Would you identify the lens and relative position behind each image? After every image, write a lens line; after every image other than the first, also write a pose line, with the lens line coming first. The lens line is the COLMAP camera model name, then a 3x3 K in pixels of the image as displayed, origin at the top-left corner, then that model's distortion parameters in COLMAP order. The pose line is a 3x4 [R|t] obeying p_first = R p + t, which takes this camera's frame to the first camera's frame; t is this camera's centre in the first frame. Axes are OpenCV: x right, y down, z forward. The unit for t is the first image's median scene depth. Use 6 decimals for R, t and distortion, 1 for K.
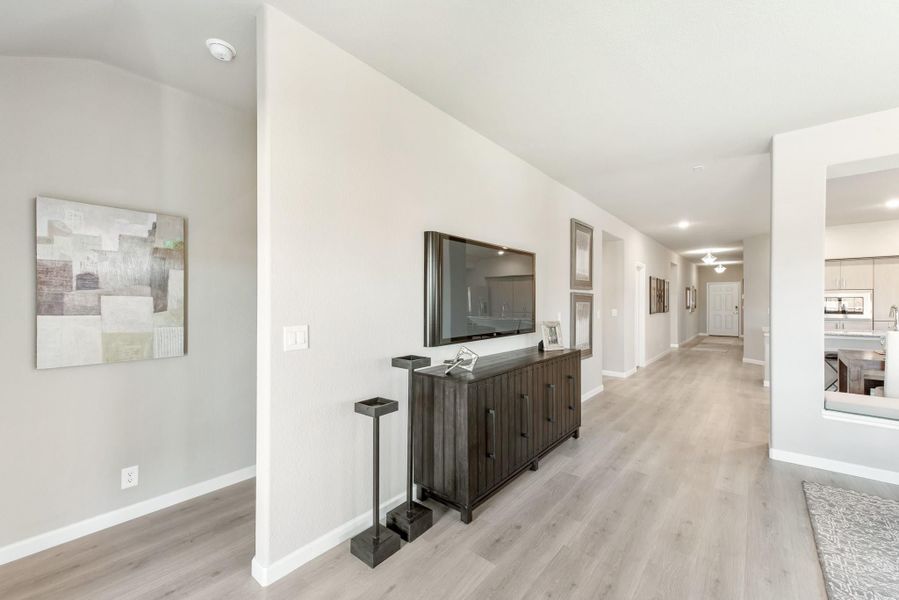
lens RADIAL K [[366.8, 0, 447.4], [0, 366.8, 300.9], [0, 0, 1]] dist [0.001411, -0.000319]
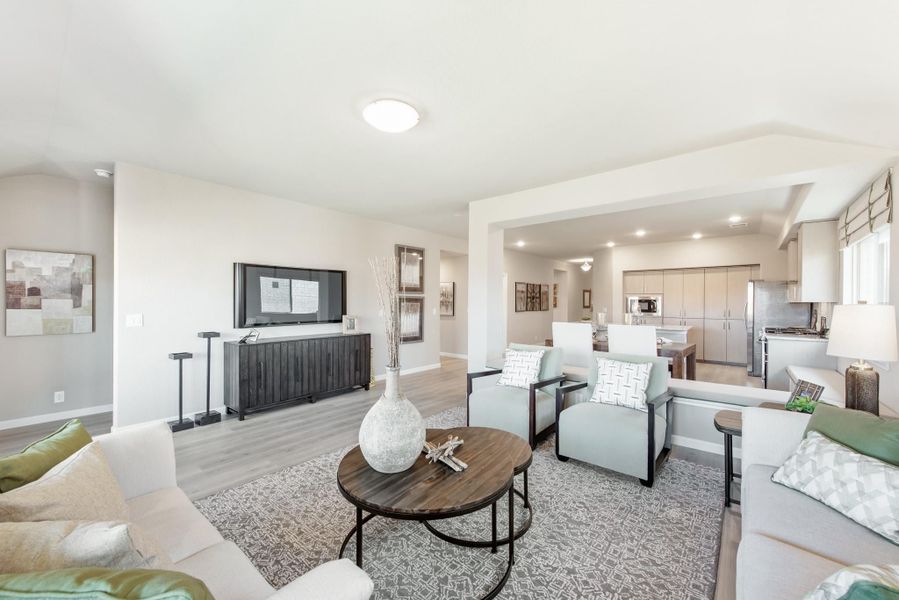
lens RADIAL K [[366.8, 0, 451.5], [0, 366.8, 301.9], [0, 0, 1]] dist [0.001411, -0.000319]
pose [[0.999812, 0.004331, 0.018923, 1.070710], [-0.004447, 0.999971, 0.006104, -0.019124], [-0.018896, -0.006187, 0.999802, -0.882440]]
